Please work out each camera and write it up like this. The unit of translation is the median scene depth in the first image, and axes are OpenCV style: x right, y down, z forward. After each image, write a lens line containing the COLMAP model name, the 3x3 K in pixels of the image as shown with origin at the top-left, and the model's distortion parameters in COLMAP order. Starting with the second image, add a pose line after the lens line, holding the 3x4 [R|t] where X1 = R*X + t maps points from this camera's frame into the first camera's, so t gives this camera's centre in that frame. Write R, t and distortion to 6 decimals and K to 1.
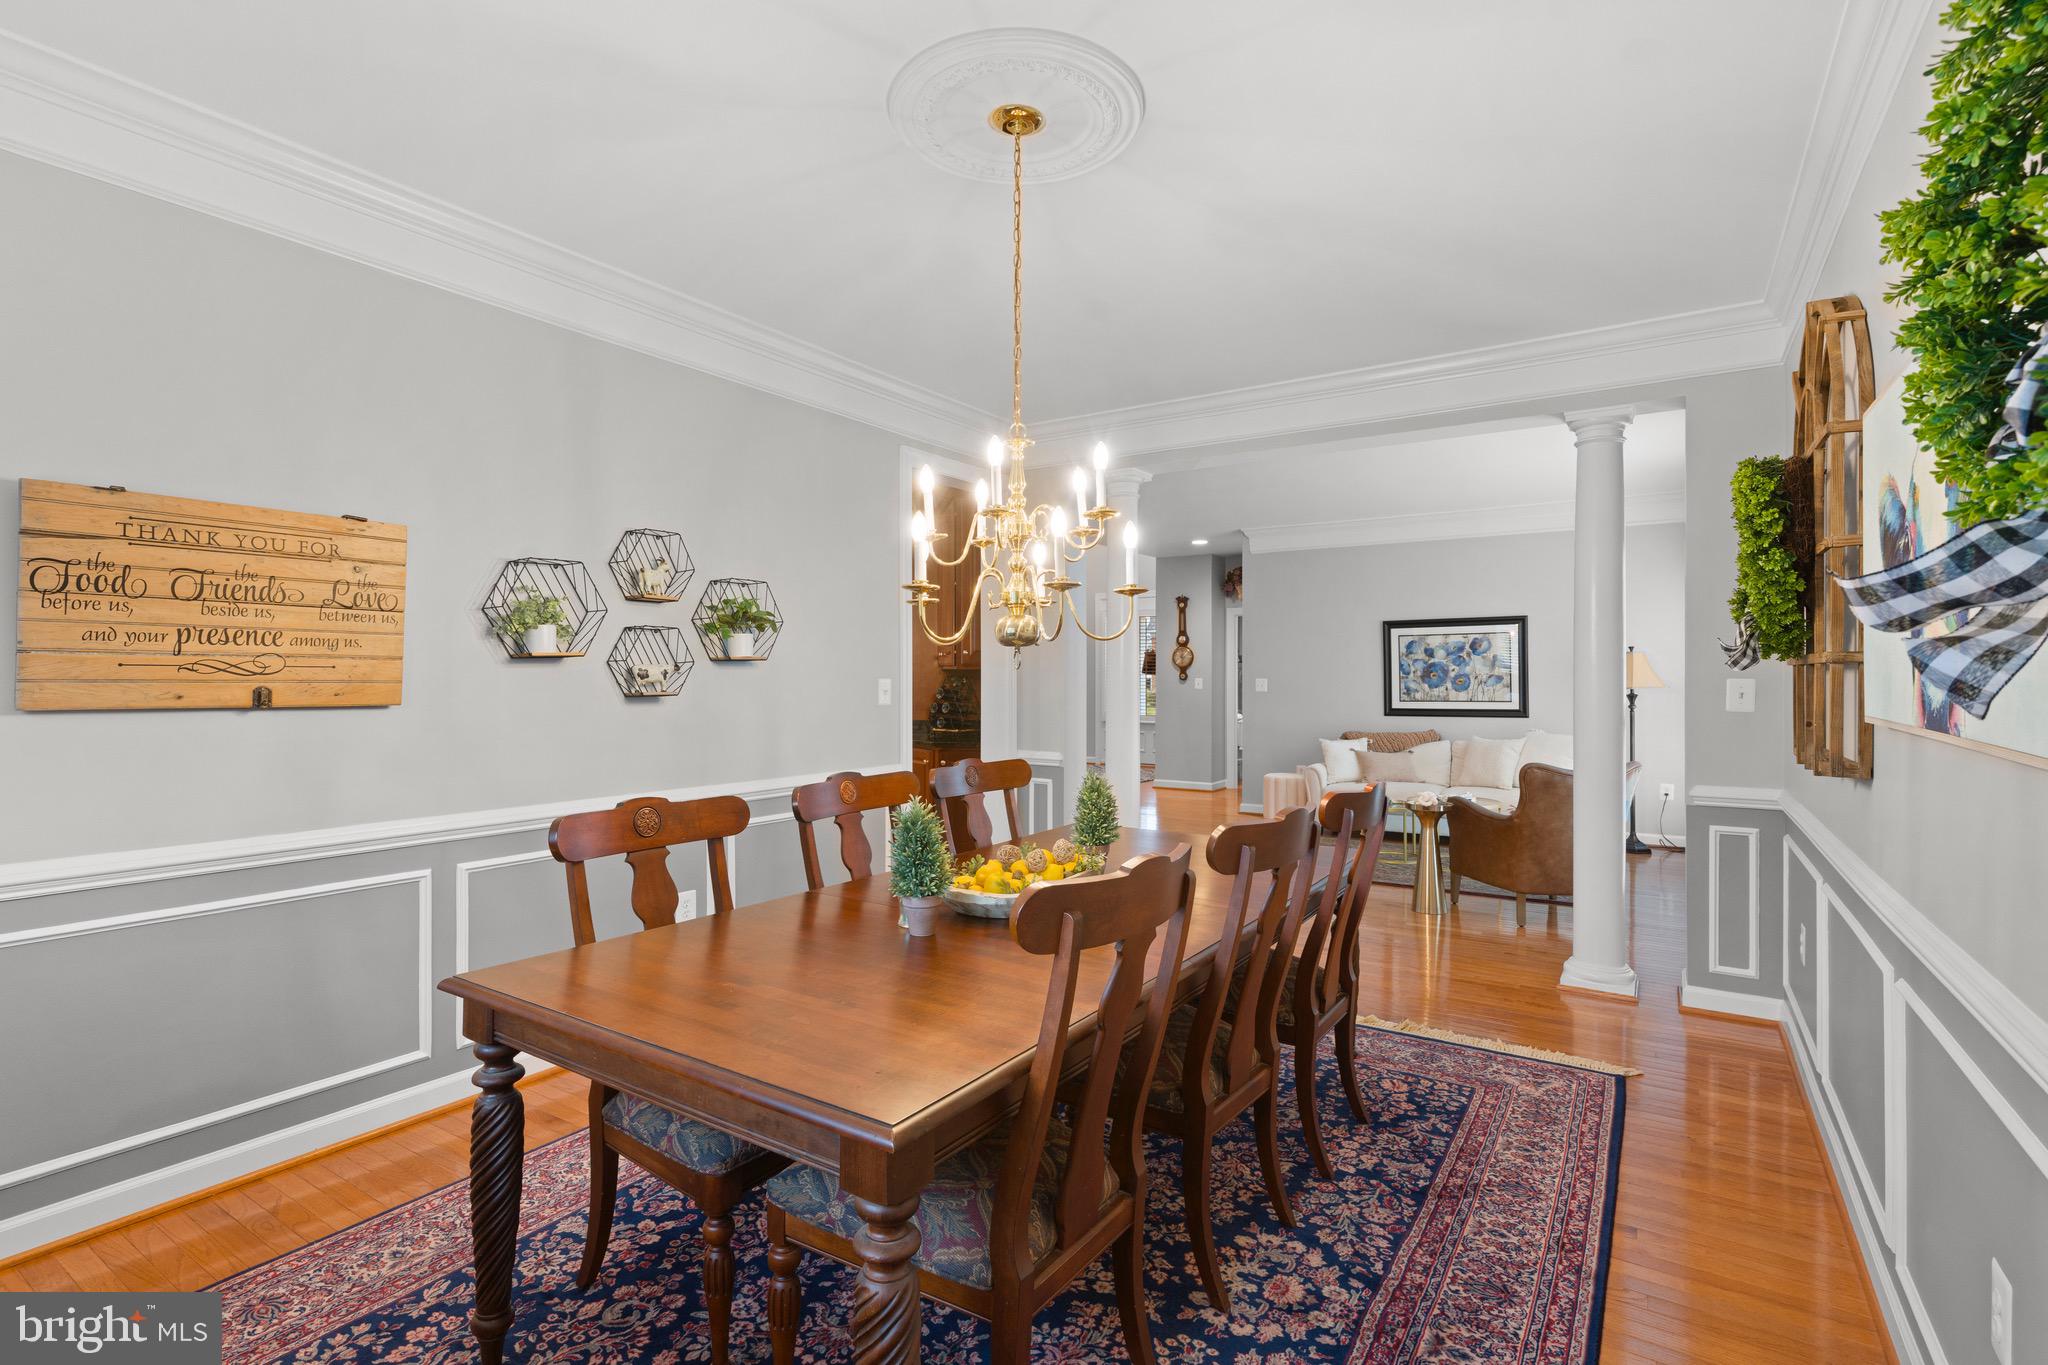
lens RADIAL K [[973.8, 0, 1016.6], [0, 973.8, 672.7], [0, 0, 1]] dist [-0.000088, 0.000307]
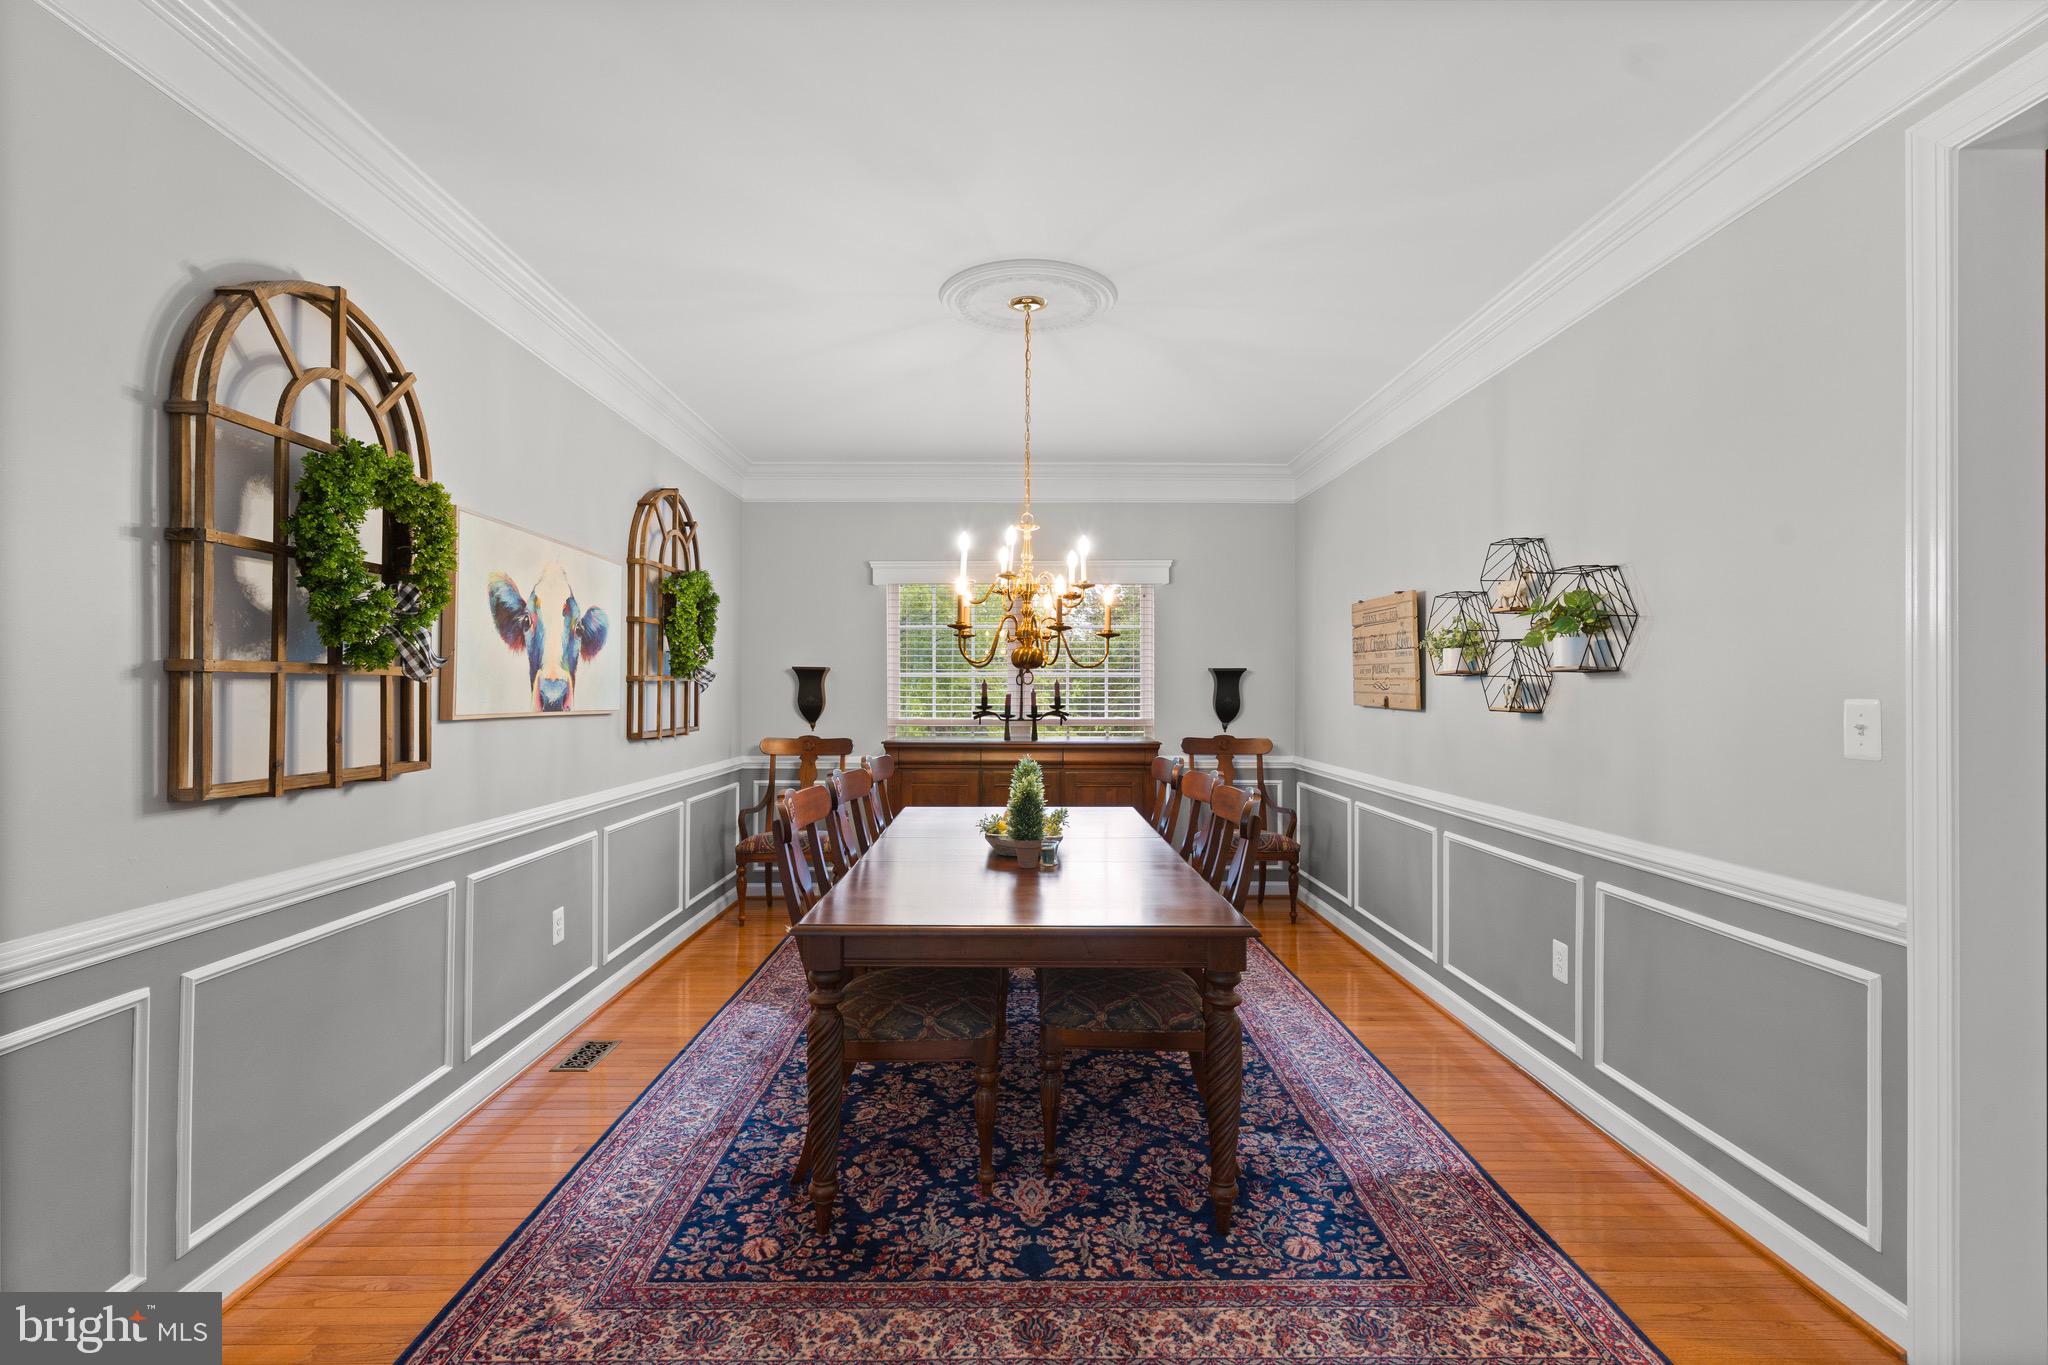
lens RADIAL K [[973.8, 0, 1016.6], [0, 973.8, 672.7], [0, 0, 1]] dist [-0.000088, 0.000307]
pose [[-0.829200, -0.012756, -0.558806, 0.733523], [-0.002202, 0.999806, -0.019555, 0.006098], [0.558947, -0.014984, -0.829068, 1.963227]]
